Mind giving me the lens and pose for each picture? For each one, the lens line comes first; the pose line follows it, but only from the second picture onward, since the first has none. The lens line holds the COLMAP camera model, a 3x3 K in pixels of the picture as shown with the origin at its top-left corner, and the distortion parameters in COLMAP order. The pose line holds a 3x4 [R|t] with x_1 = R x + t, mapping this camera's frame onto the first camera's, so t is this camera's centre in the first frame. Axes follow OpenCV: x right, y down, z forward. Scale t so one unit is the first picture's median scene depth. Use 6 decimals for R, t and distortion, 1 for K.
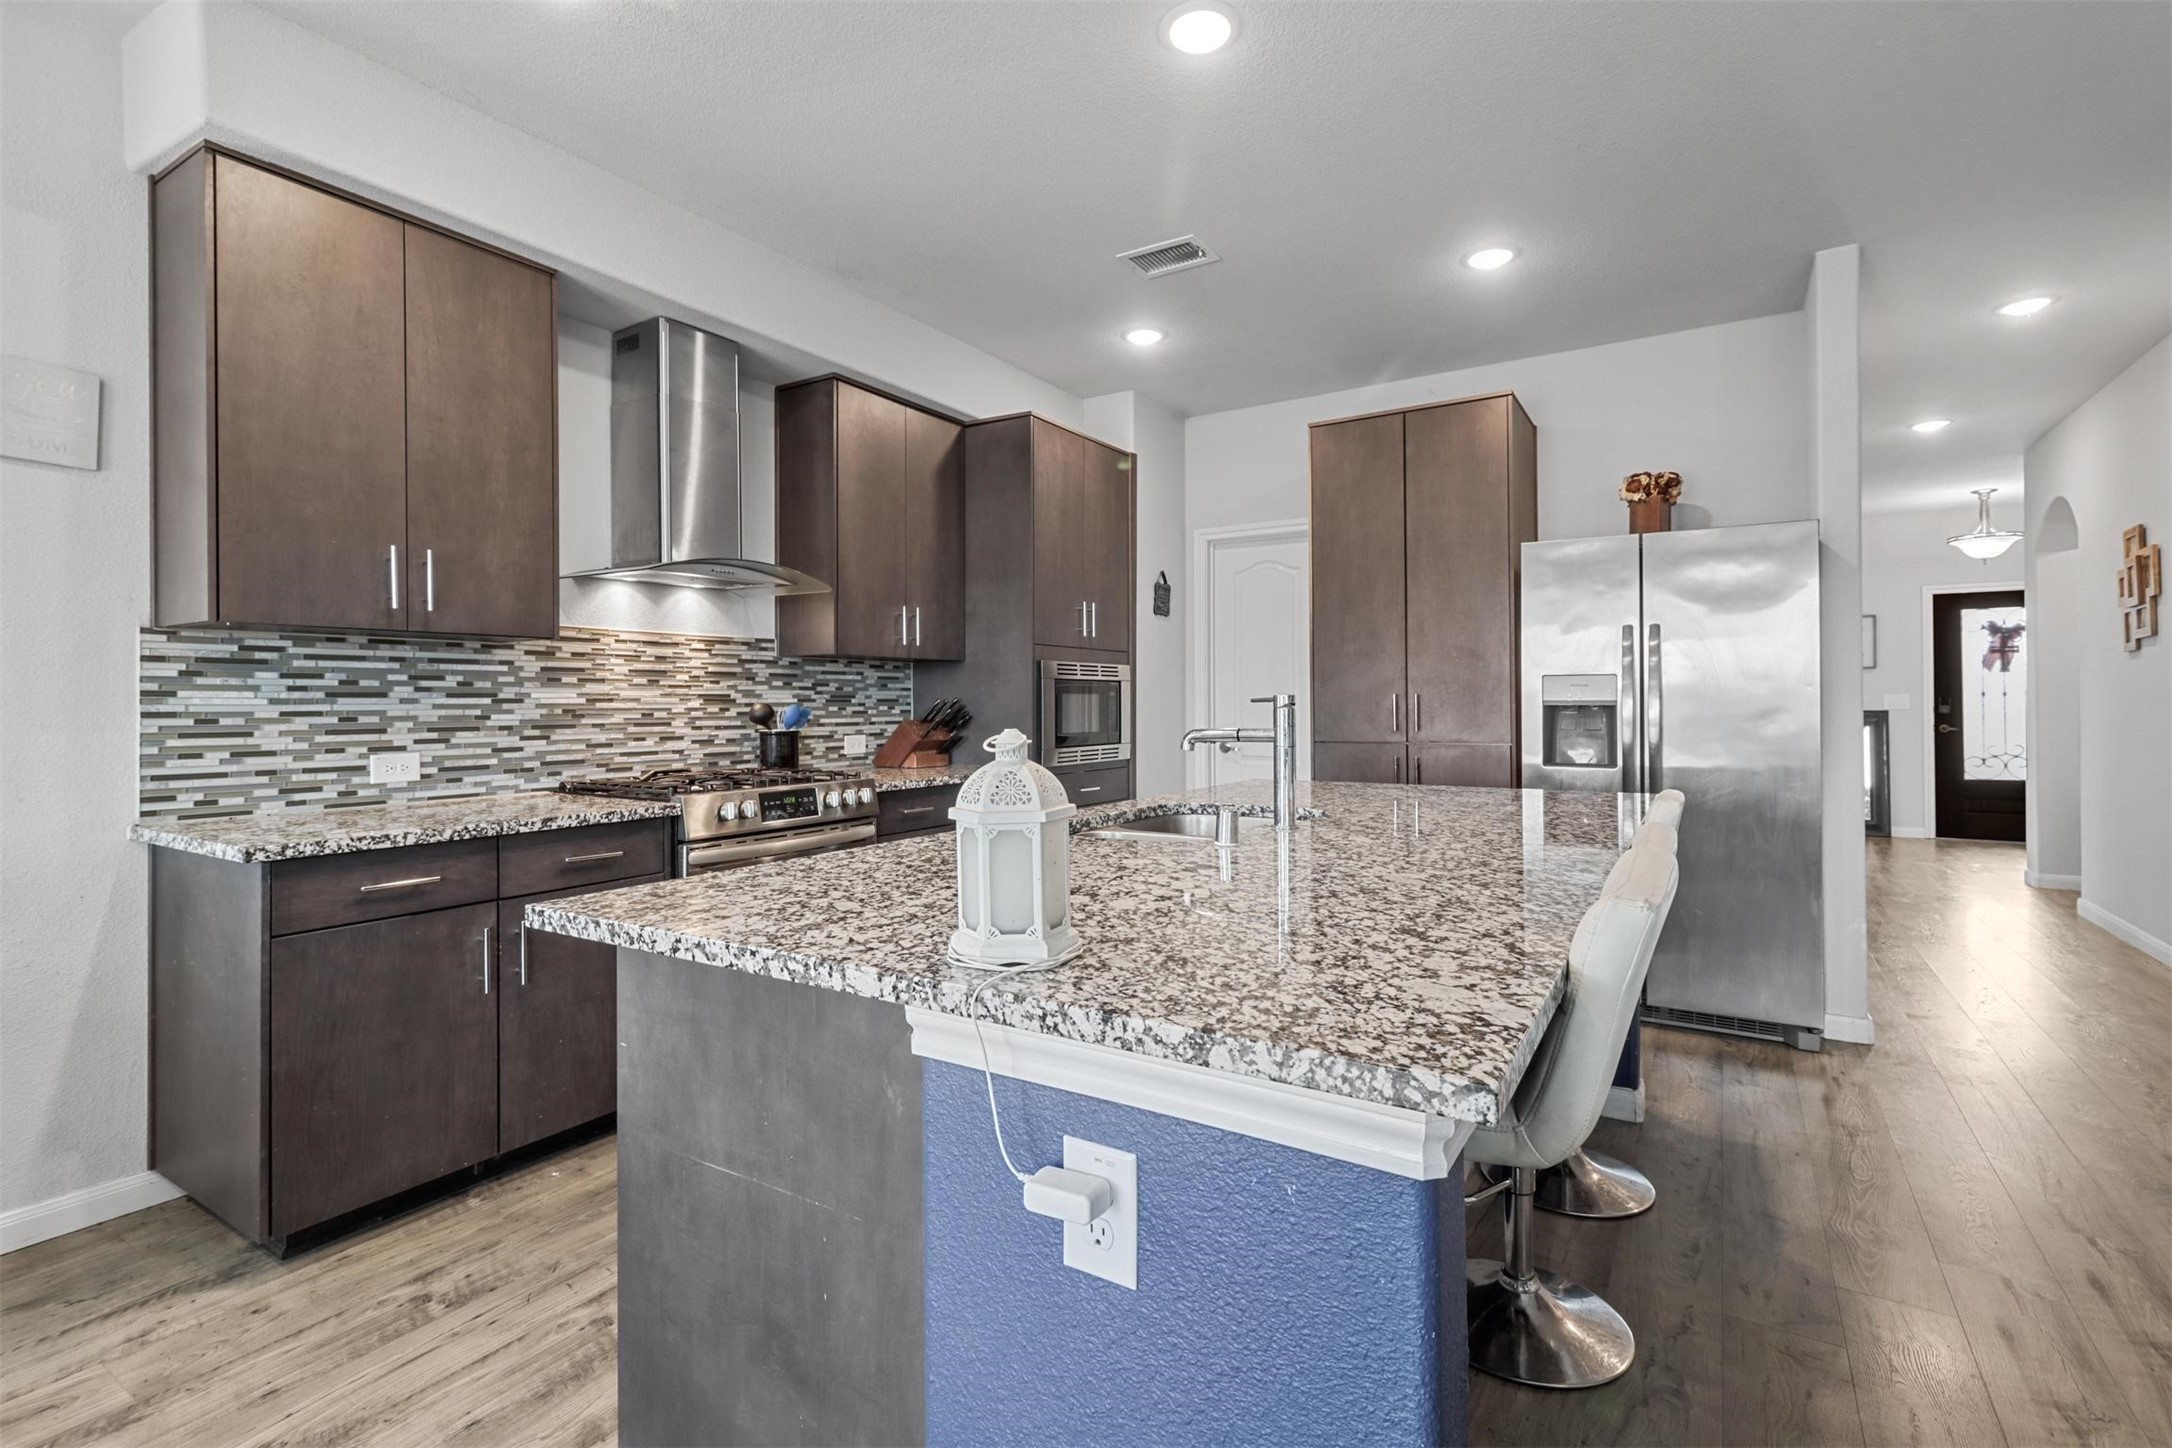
lens RADIAL K [[1002.2, 0, 1085.4], [0, 1002.2, 702.1], [0, 0, 1]] dist [-0.000148, -0.000563]
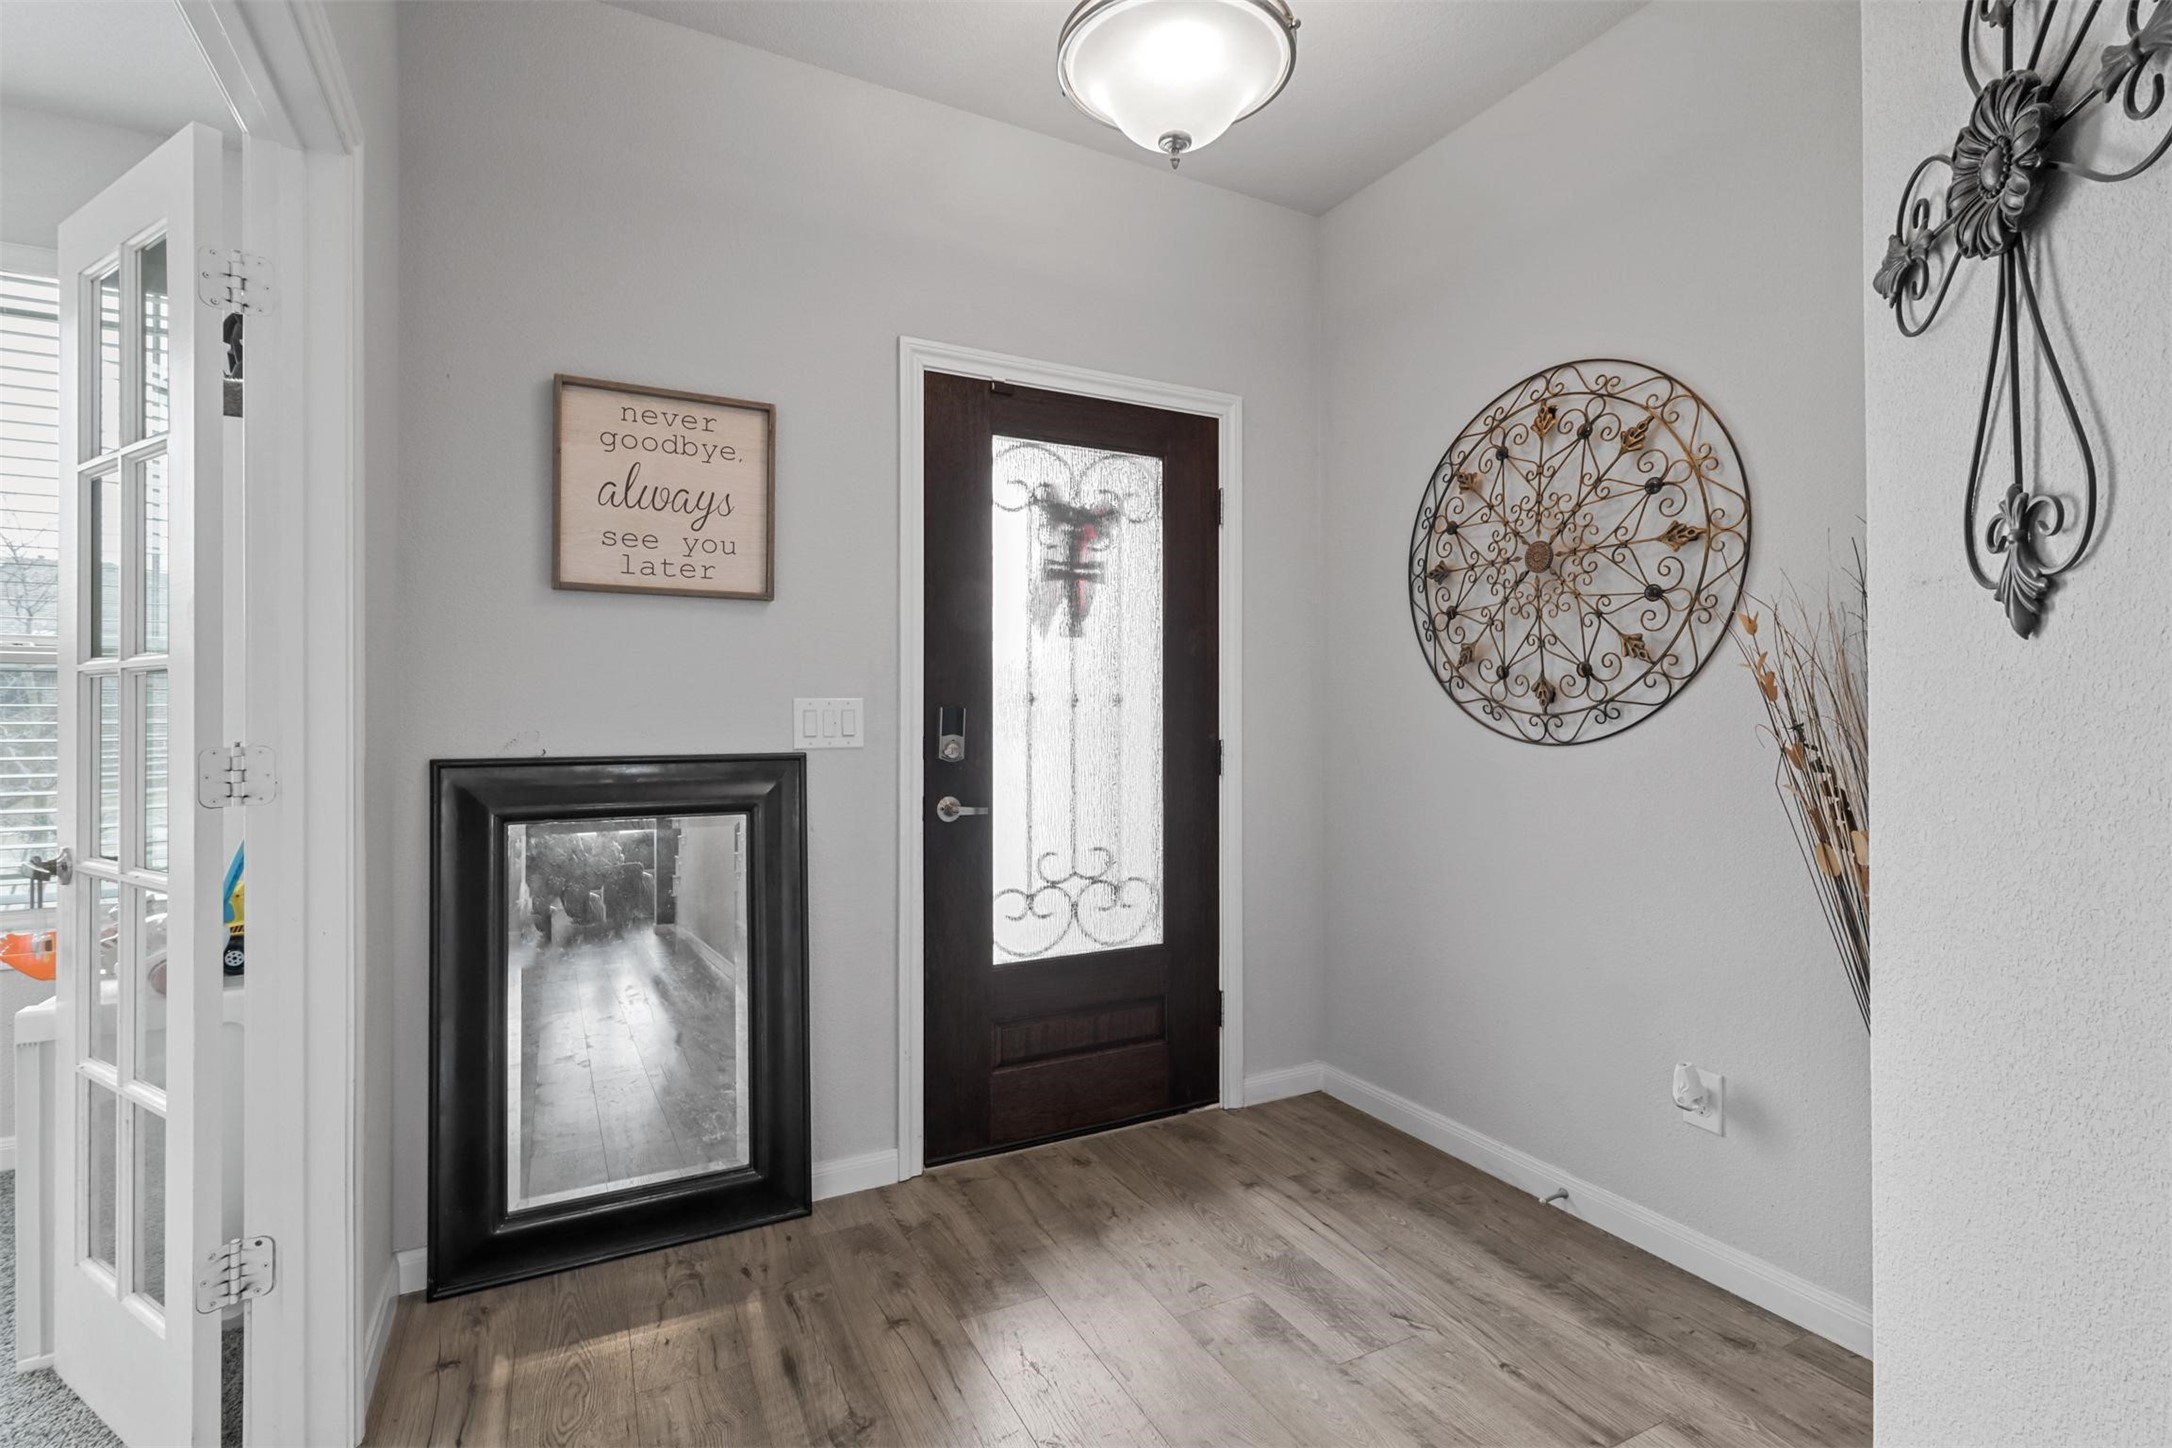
lens RADIAL K [[1002.2, 0, 1090.8], [0, 1002.2, 711.8], [0, 0, 1]] dist [-0.000148, -0.000563]
pose [[0.497436, 0.012210, 0.867415, 0.568501], [-0.001709, 0.999913, -0.013094, 0.000137], [-0.867499, 0.005031, 0.497414, 0.752950]]
